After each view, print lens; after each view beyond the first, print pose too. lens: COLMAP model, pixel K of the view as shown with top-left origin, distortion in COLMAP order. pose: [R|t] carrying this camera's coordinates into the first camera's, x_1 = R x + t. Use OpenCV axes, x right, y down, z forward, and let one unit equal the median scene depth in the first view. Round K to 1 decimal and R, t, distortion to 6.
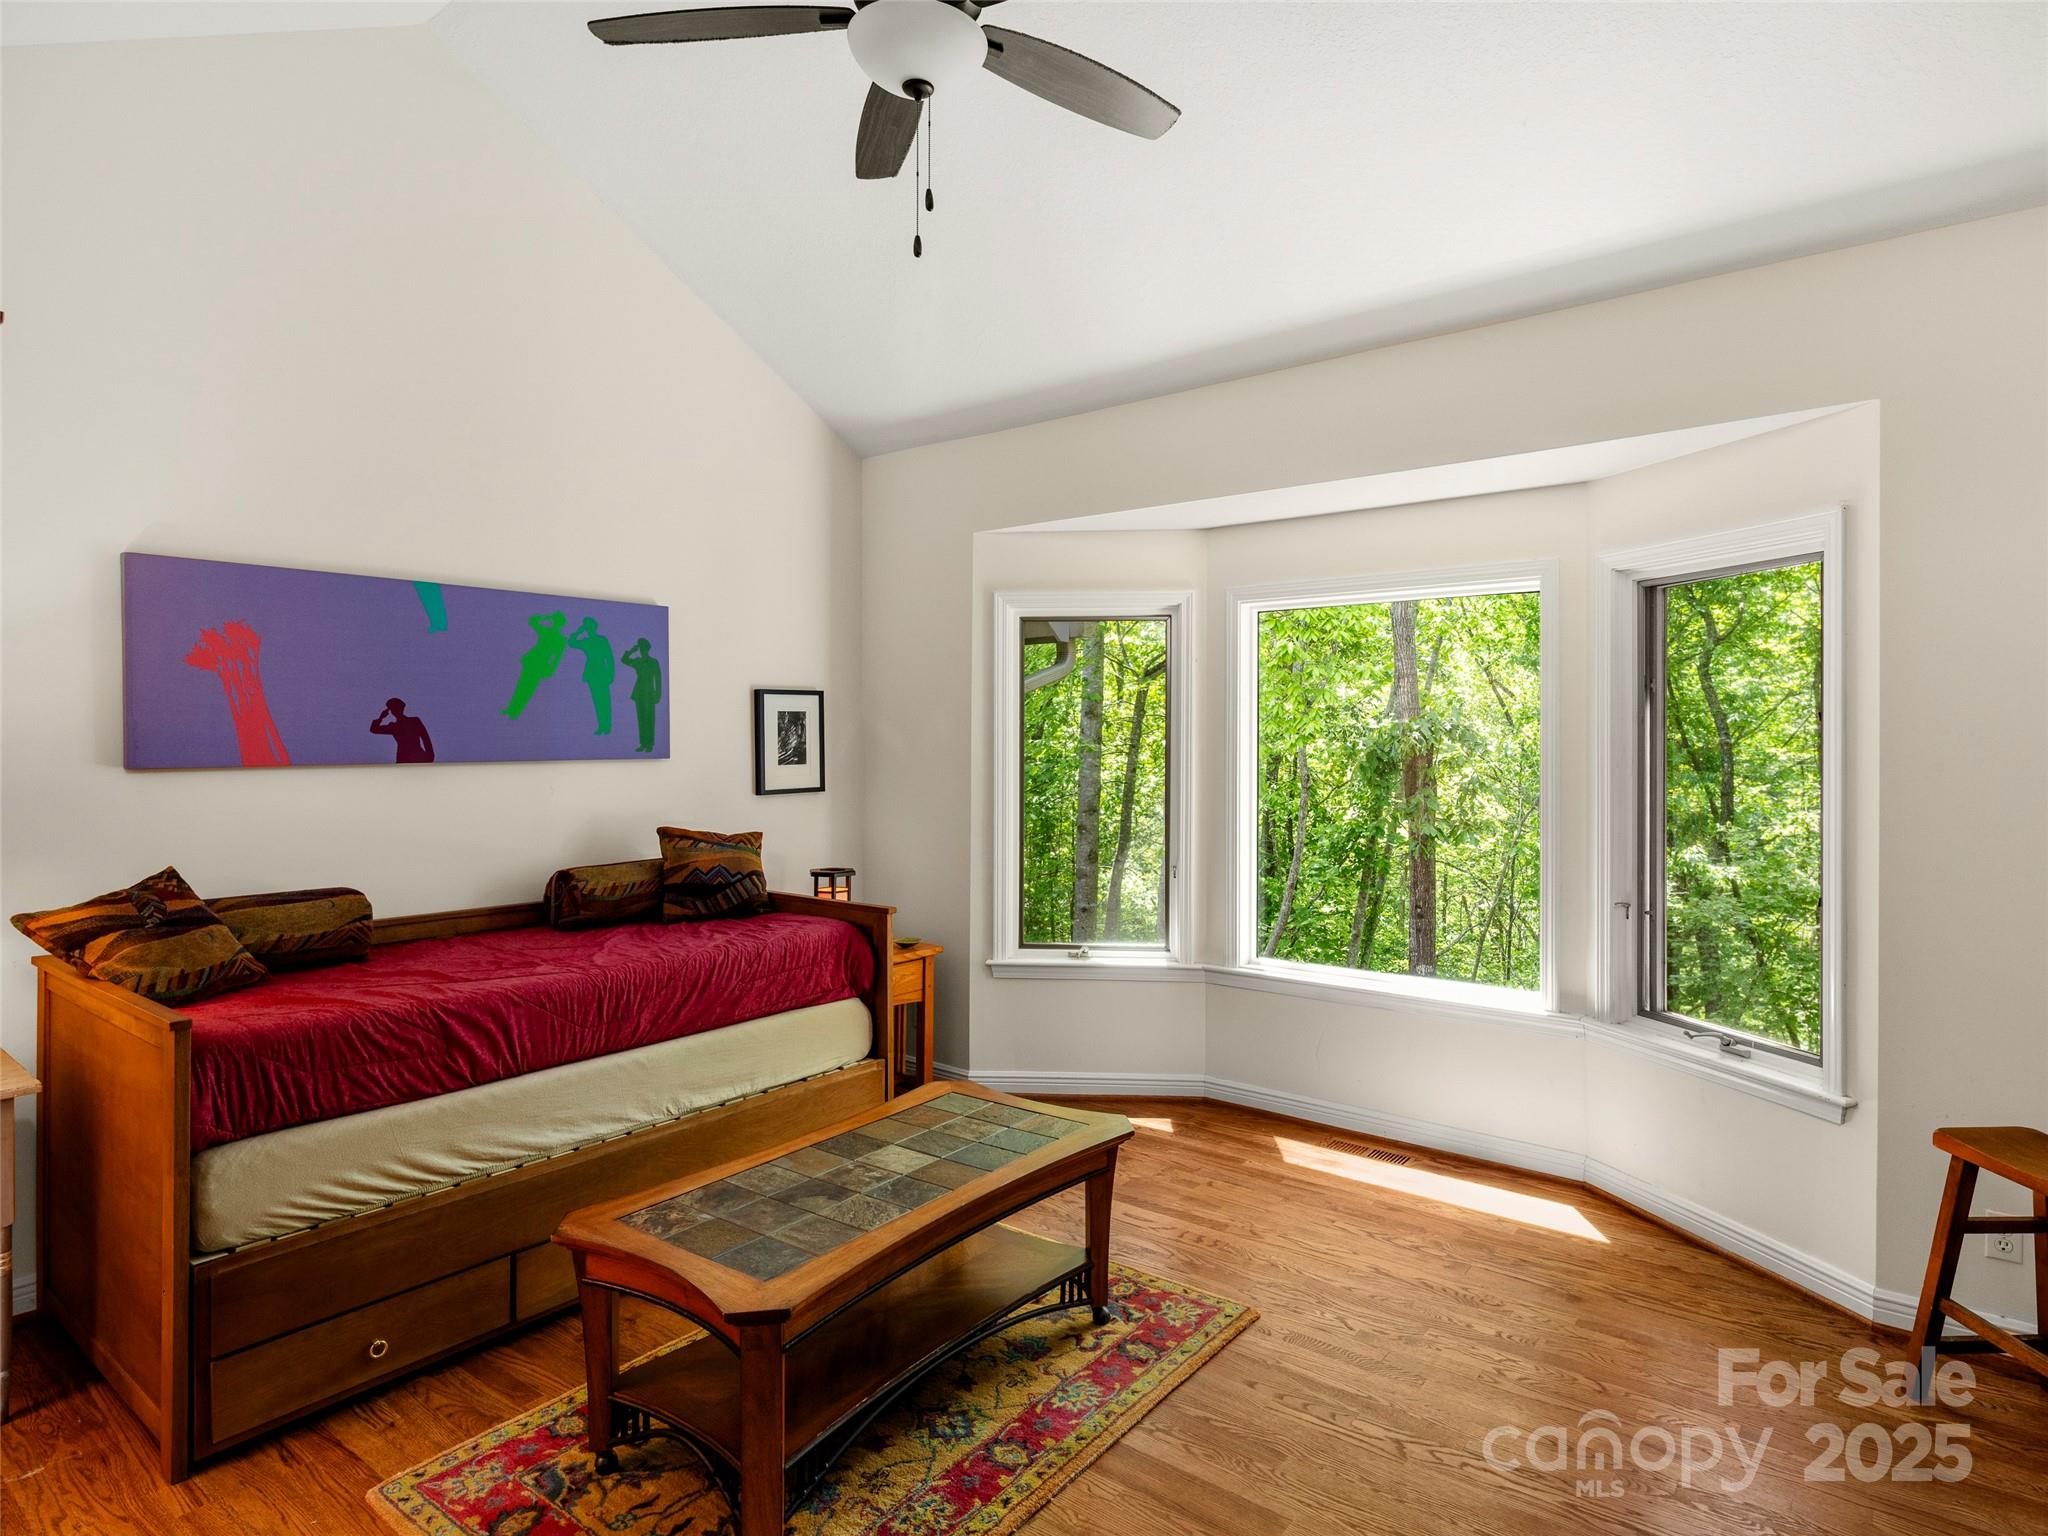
lens RADIAL K [[1128.9, 0, 1028.8], [0, 1128.9, 760.5], [0, 0, 1]] dist [0.006861, -0.006680]
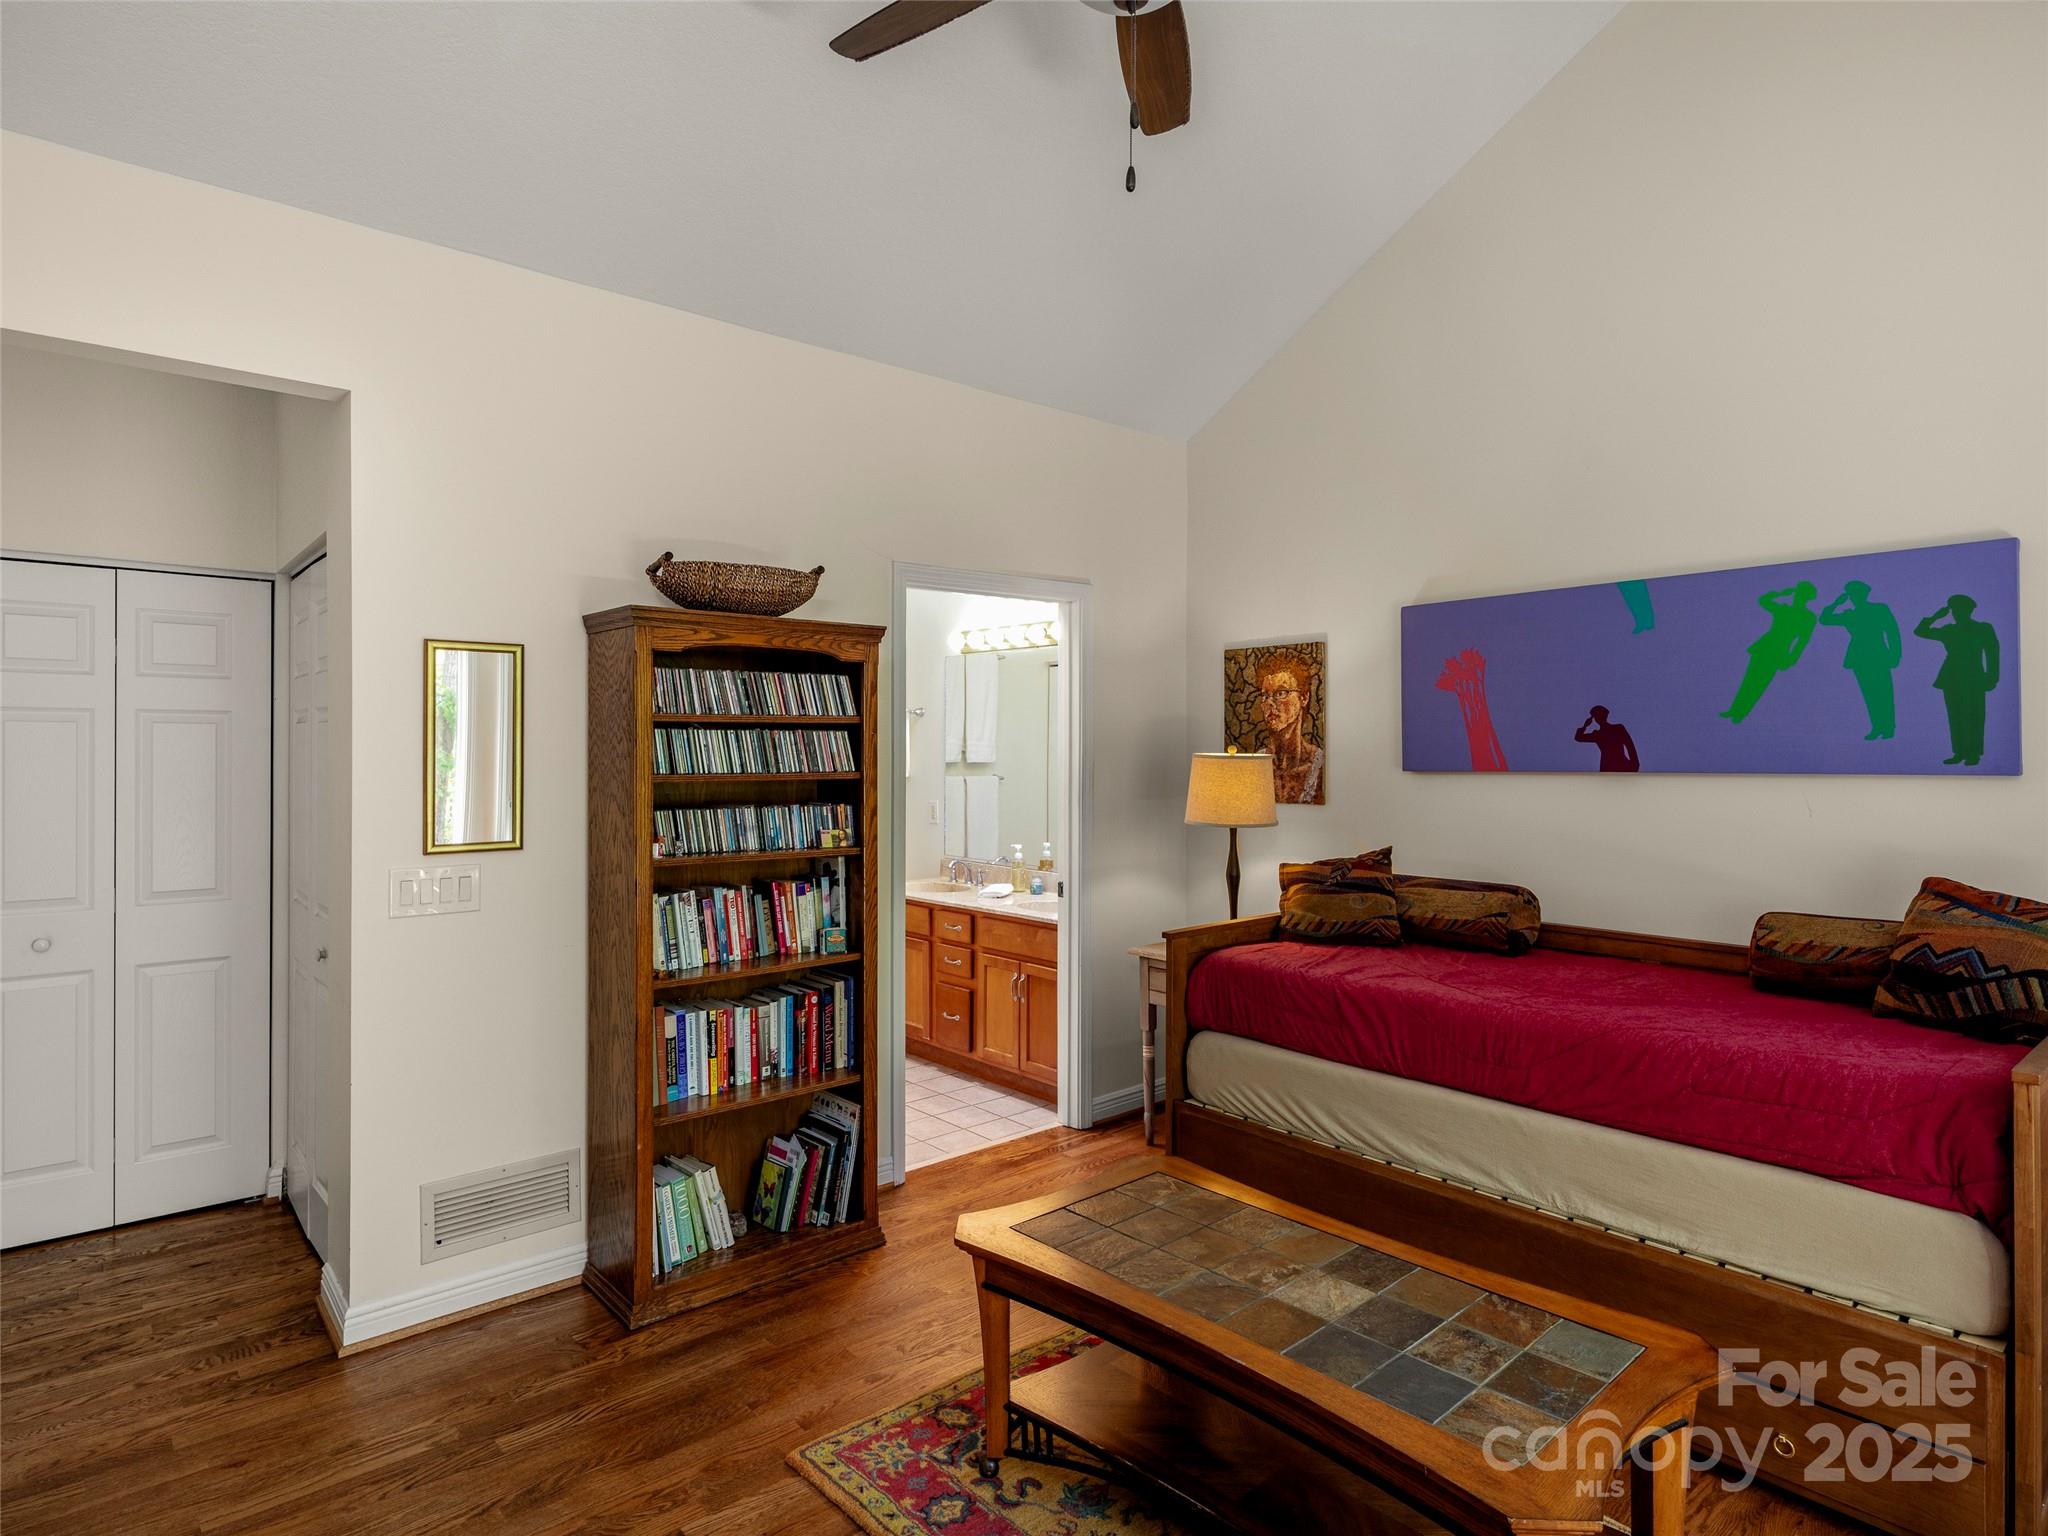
lens RADIAL K [[1128.9, 0, 1028.3], [0, 1128.9, 756.7], [0, 0, 1]] dist [0.006861, -0.006680]
pose [[-0.182467, 0.005663, -0.983196, 0.486735], [-0.013803, 0.999870, 0.008321, -0.011748], [0.983115, 0.015090, -0.182365, 0.677135]]
